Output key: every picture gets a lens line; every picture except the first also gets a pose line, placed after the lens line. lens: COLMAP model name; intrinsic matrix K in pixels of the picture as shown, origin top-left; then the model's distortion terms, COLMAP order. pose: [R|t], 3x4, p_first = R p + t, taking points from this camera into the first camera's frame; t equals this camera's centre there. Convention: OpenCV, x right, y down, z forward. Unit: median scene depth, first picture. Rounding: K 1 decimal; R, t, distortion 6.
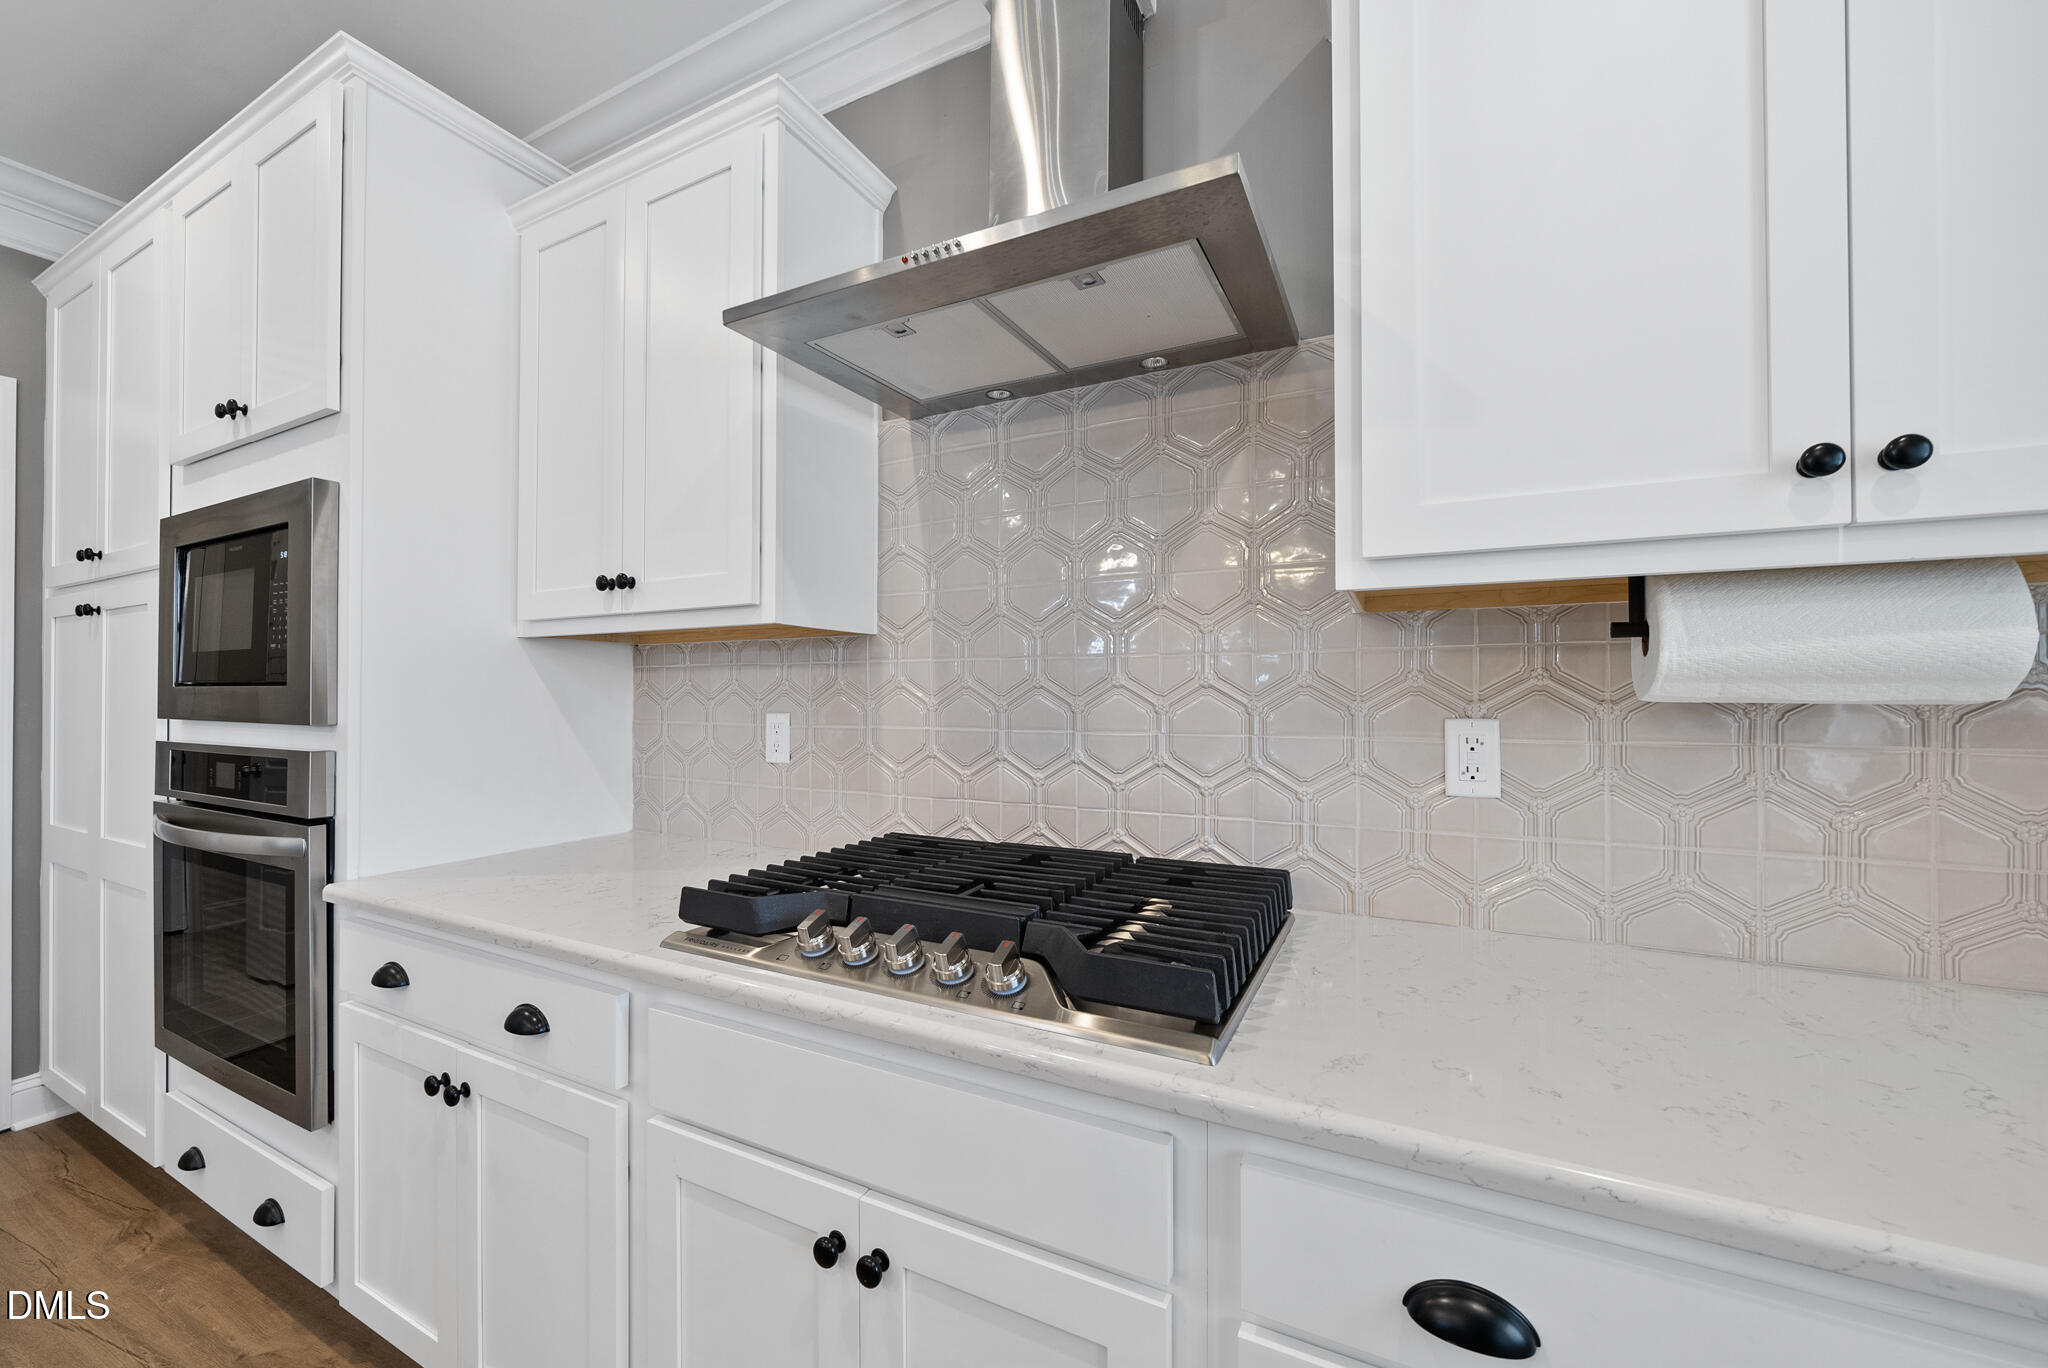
lens RADIAL K [[775.1, 0, 1023.8], [0, 775.1, 695.3], [0, 0, 1]] dist [-0.004090, -0.000039]
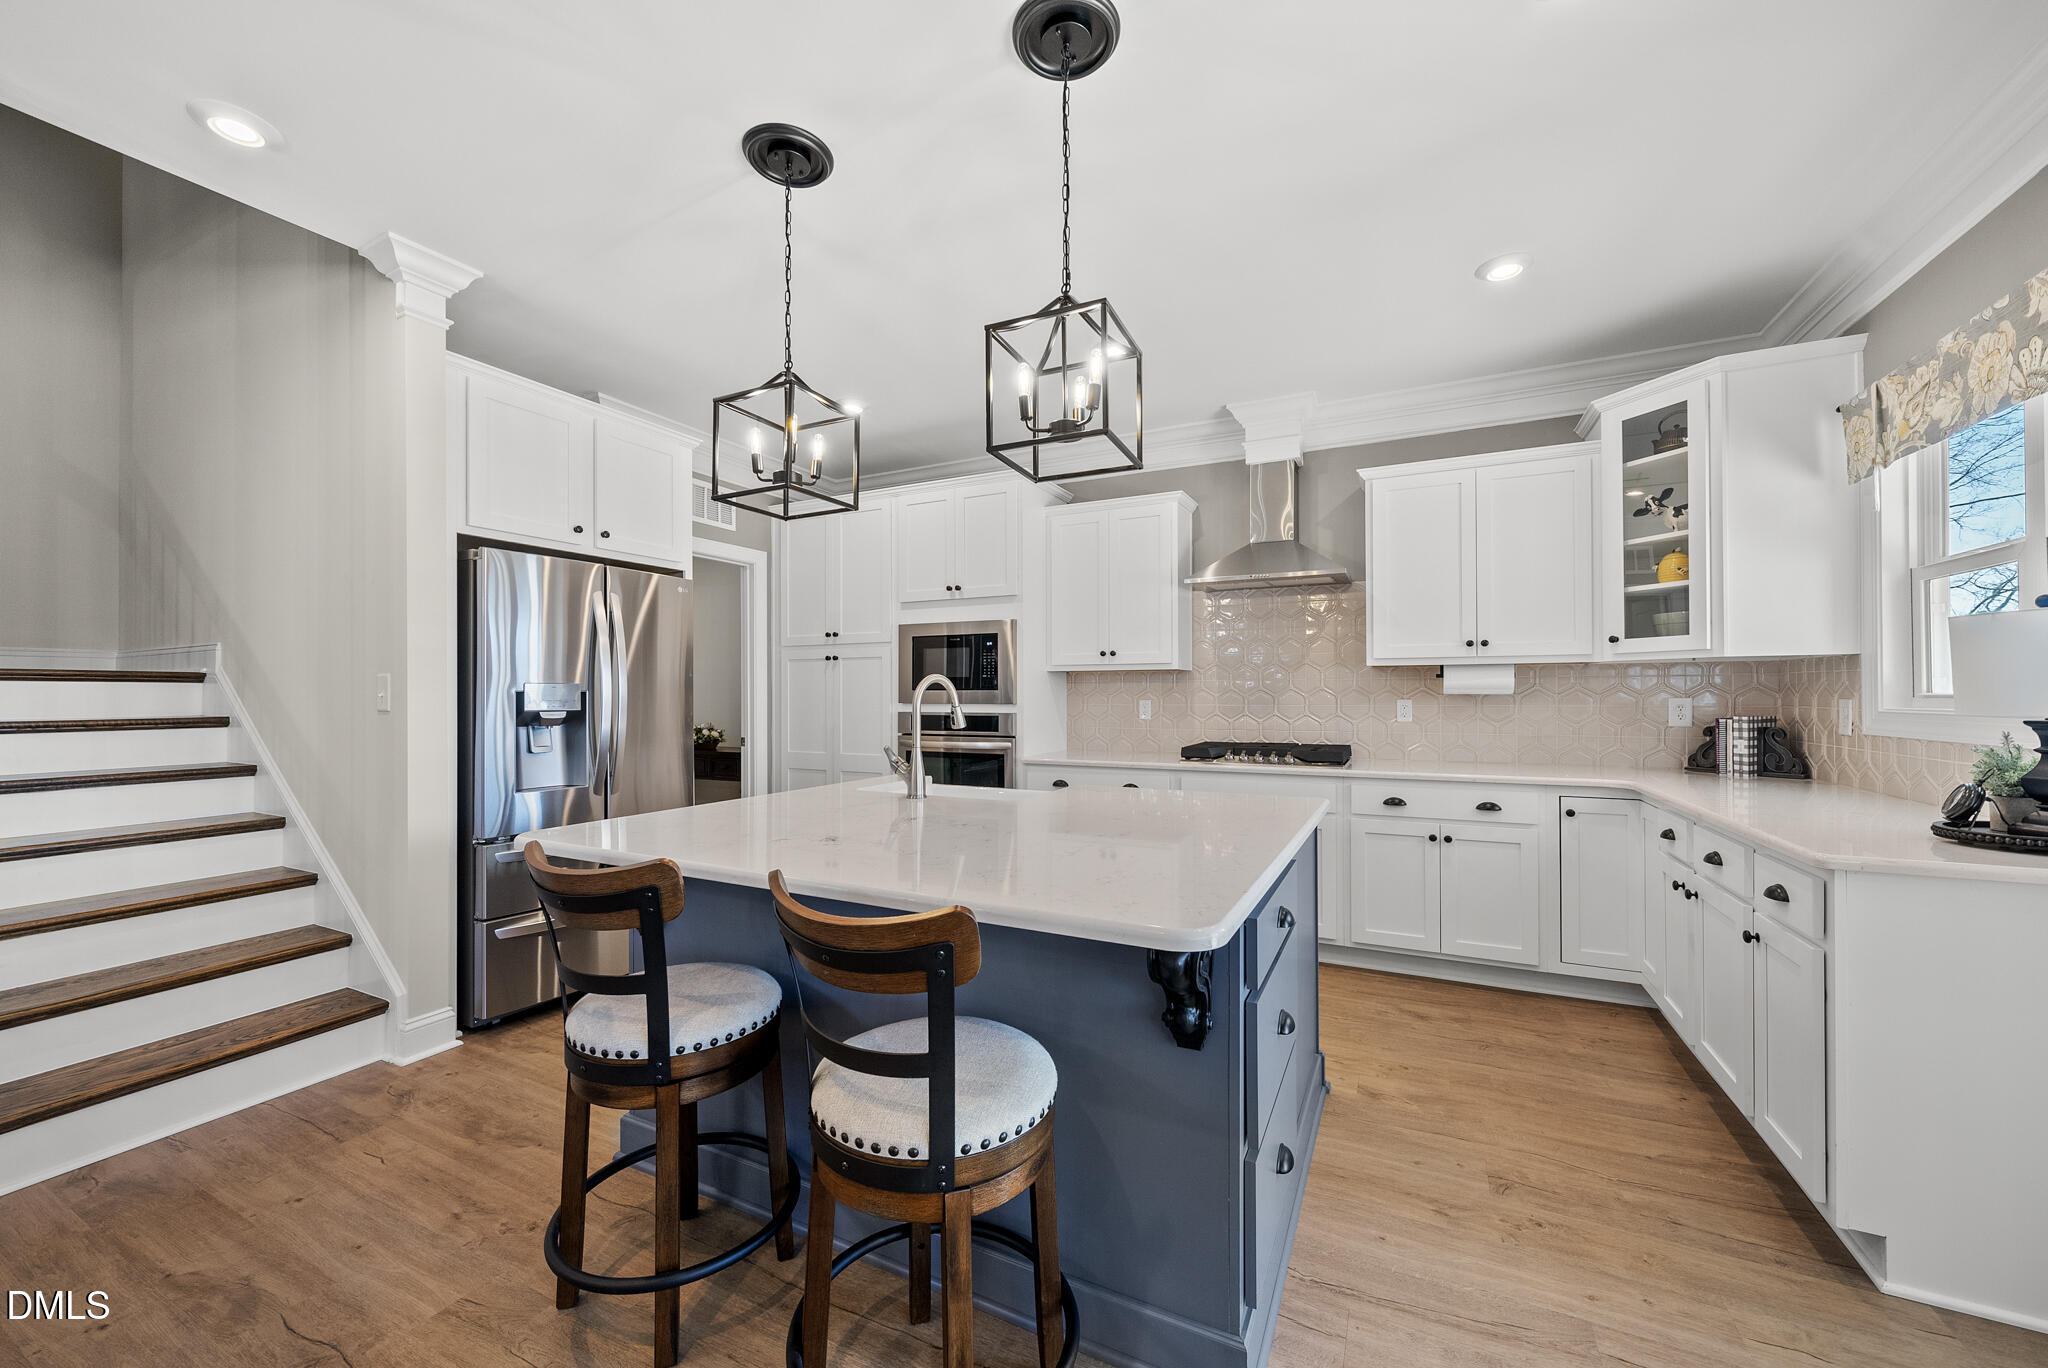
lens RADIAL K [[775.1, 0, 1023.8], [0, 775.1, 689.4], [0, 0, 1]] dist [-0.004090, -0.000039]
pose [[0.999985, -0.003576, 0.004206, -0.893596], [0.003581, 0.999993, -0.001324, -0.012899], [-0.004201, 0.001339, 0.999990, -1.932055]]
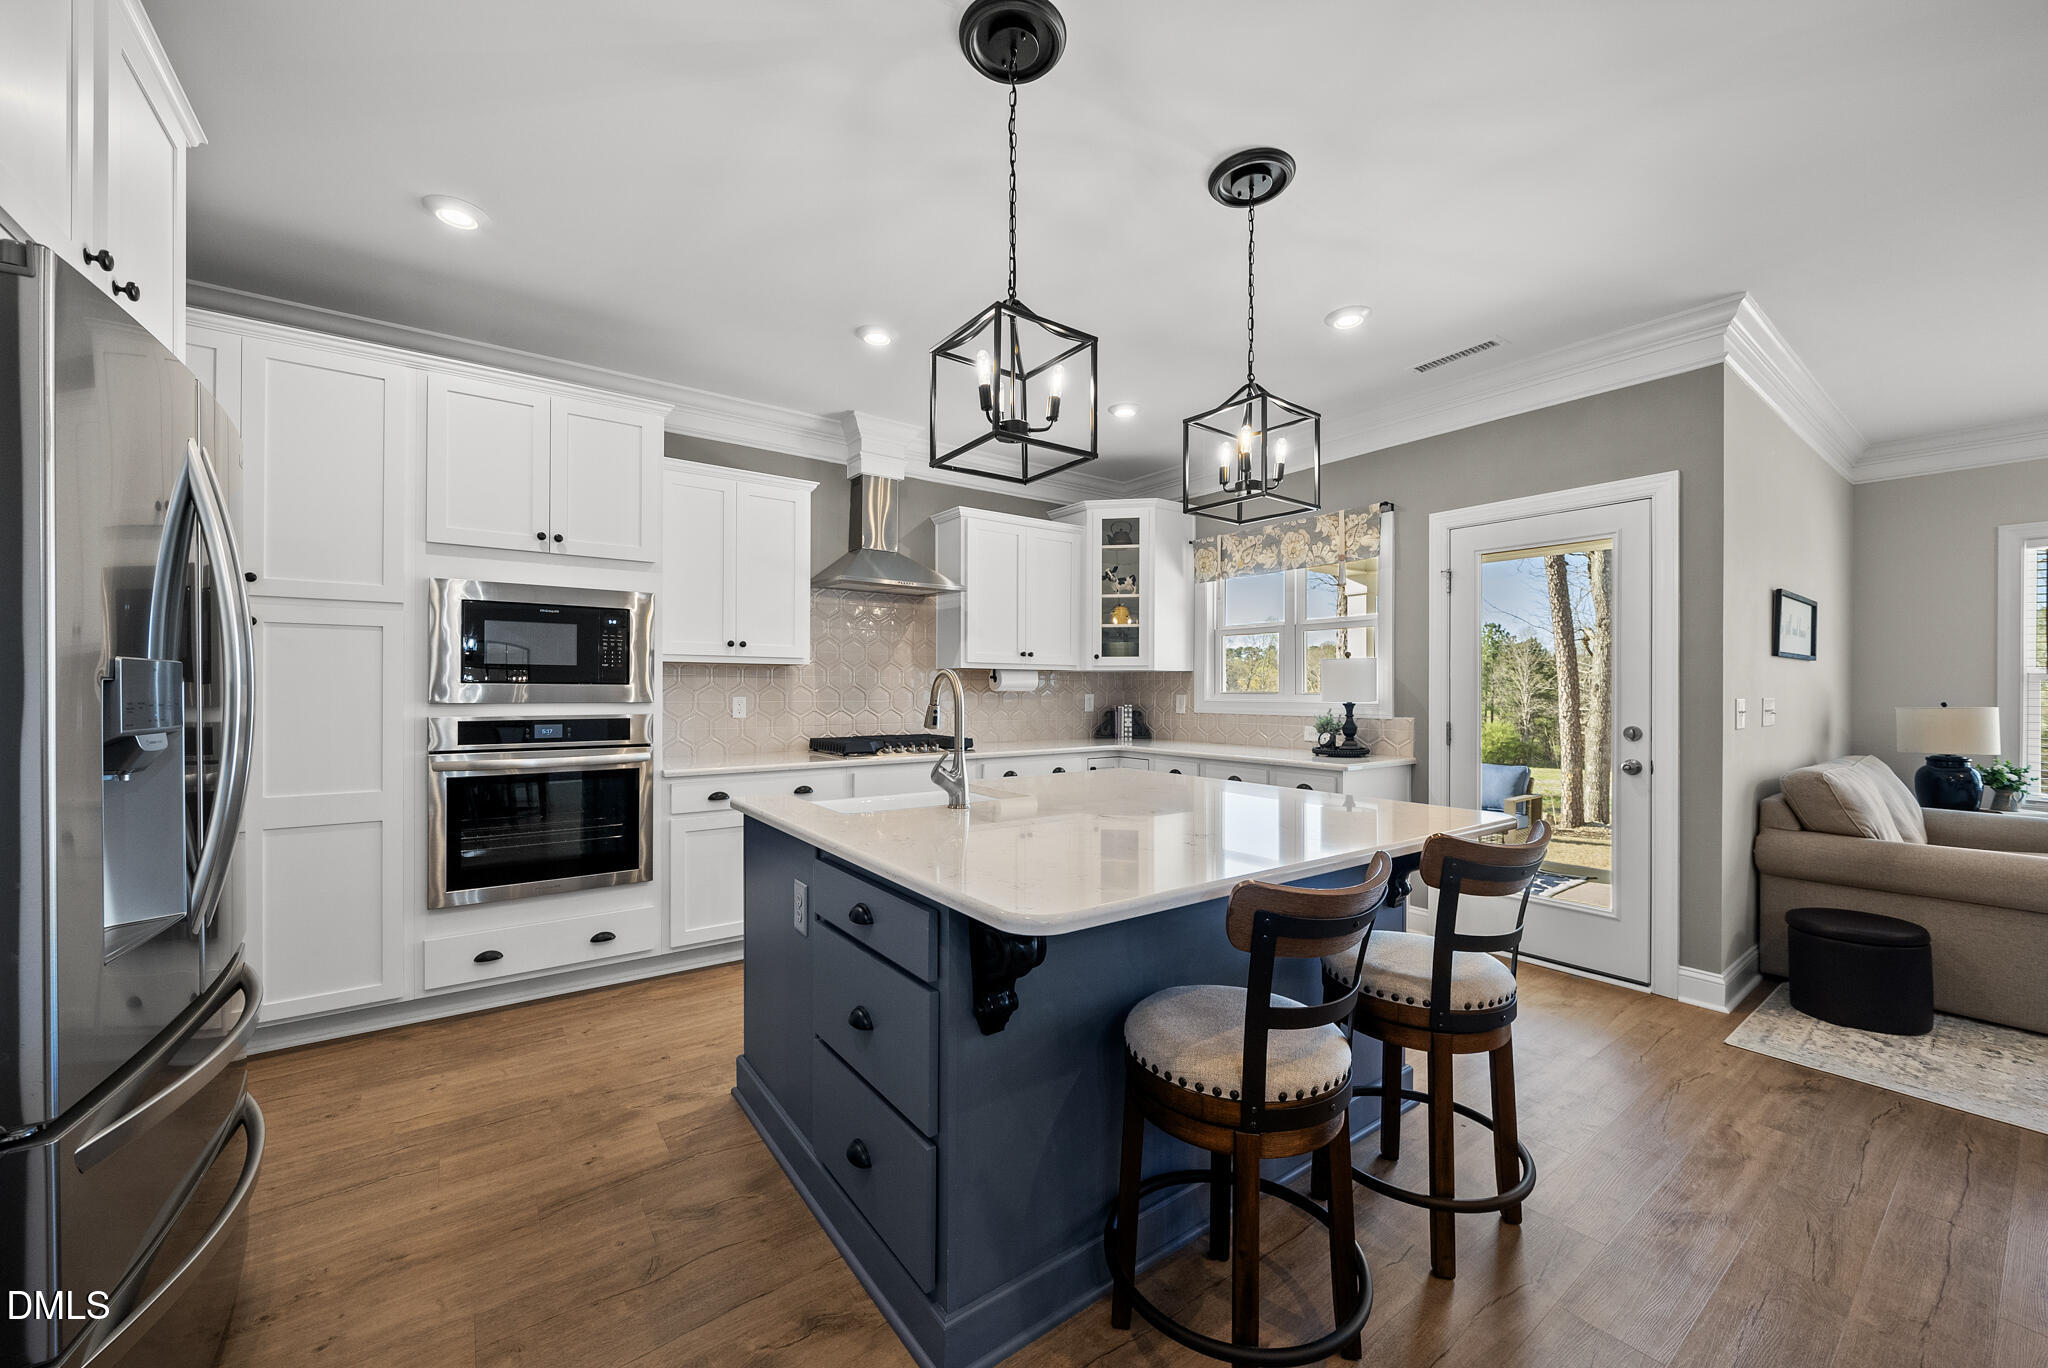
lens RADIAL K [[775.1, 0, 1019.8], [0, 775.1, 687.7], [0, 0, 1]] dist [-0.004090, -0.000039]
pose [[0.456082, 0.003182, 0.889932, -2.452682], [-0.006170, 0.999981, -0.000413, -0.010816], [-0.889917, -0.005303, 0.456092, -0.999132]]
